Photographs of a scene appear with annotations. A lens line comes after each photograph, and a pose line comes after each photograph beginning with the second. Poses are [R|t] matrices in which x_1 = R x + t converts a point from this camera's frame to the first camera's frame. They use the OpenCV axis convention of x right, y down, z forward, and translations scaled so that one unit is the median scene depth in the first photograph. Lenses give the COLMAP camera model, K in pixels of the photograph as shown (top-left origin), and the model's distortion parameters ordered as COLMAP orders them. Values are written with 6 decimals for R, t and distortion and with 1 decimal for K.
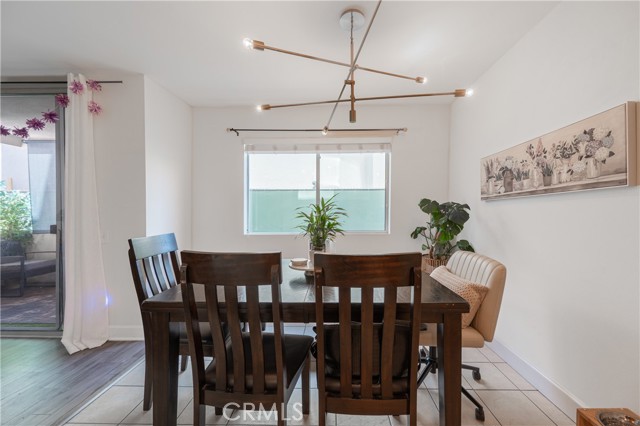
lens RADIAL K [[249.5, 0, 320.0], [0, 249.5, 213.0], [0, 0, 1]] dist [-0.005417, -0.000337]
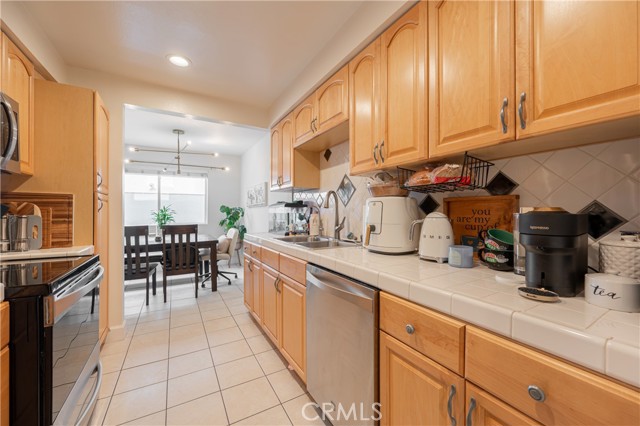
lens RADIAL K [[255.1, 0, 320.0], [0, 255.1, 213.0], [0, 0, 1]] dist [0.004023, 0.000013]
pose [[0.841525, -0.003827, 0.540205, -0.054450], [0.005050, 0.999987, -0.000782, 0.014187], [-0.540195, 0.003386, 0.841533, -1.858752]]
